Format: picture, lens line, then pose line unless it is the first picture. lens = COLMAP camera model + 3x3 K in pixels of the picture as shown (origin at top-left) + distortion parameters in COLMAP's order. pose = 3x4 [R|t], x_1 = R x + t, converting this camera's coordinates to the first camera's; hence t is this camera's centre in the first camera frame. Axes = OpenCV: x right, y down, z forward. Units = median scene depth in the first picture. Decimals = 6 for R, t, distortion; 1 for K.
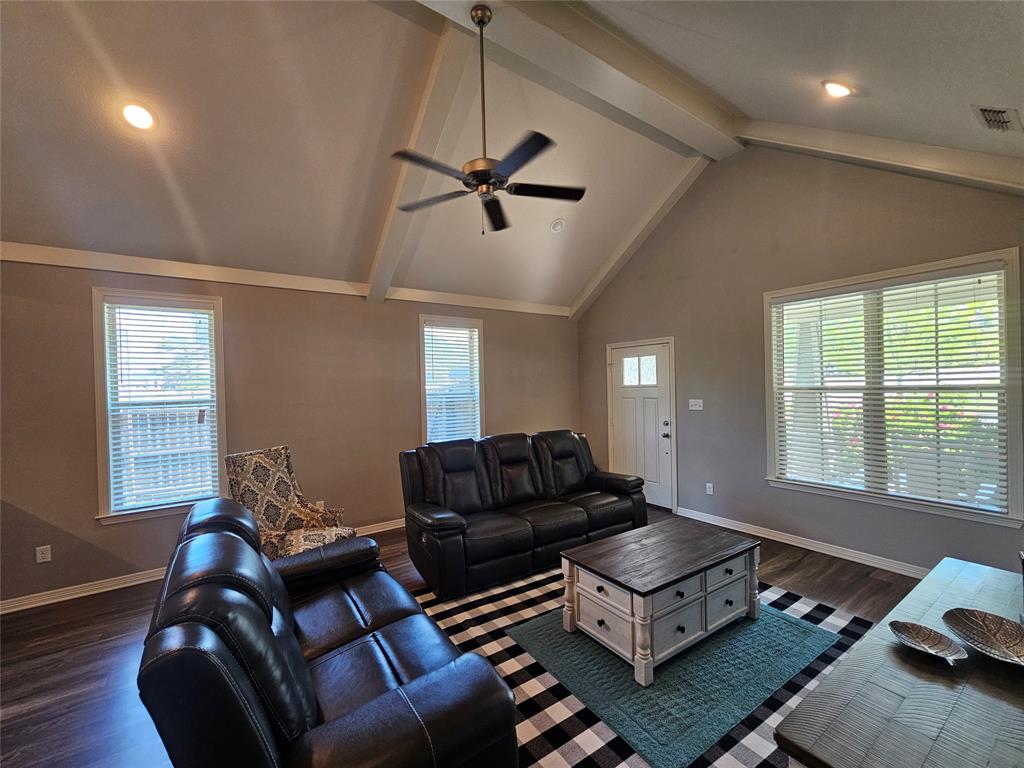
lens RADIAL K [[420.5, 0, 513.9], [0, 420.5, 388.2], [0, 0, 1]] dist [-0.004028, 0.001437]
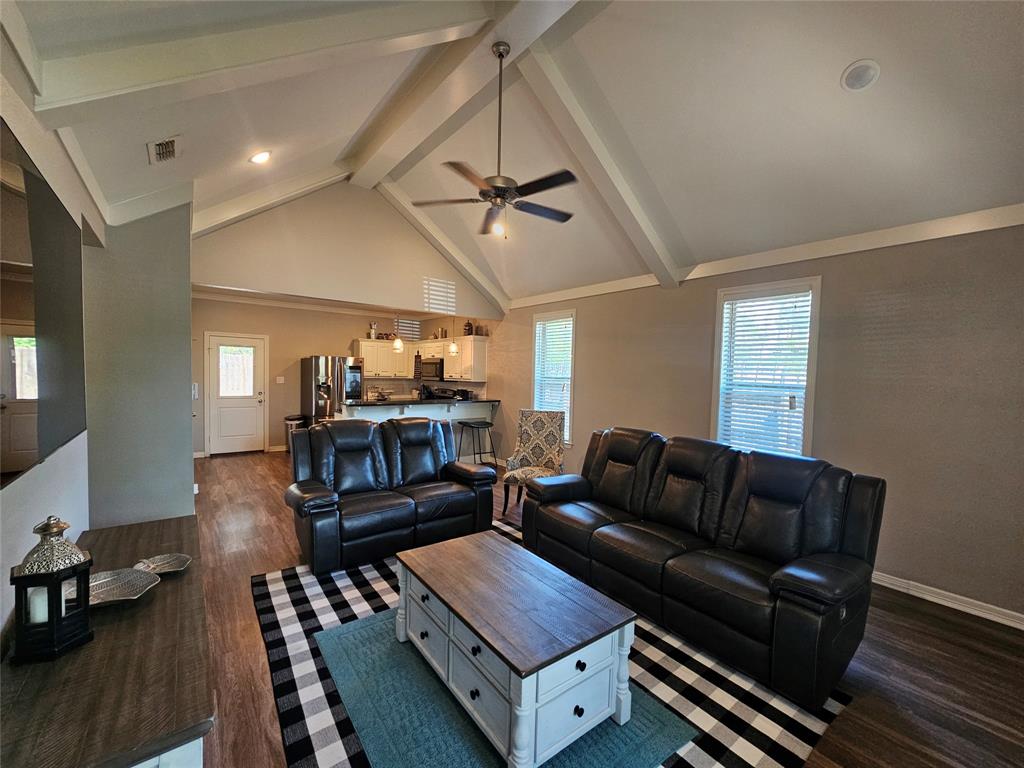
lens RADIAL K [[420.5, 0, 507.4], [0, 420.5, 387.9], [0, 0, 1]] dist [-0.004028, 0.001437]
pose [[0.059411, 0.062493, -0.996276, 0.855210], [-0.031192, 0.997667, 0.060720, -0.020880], [0.997746, 0.027468, 0.061222, 0.730560]]
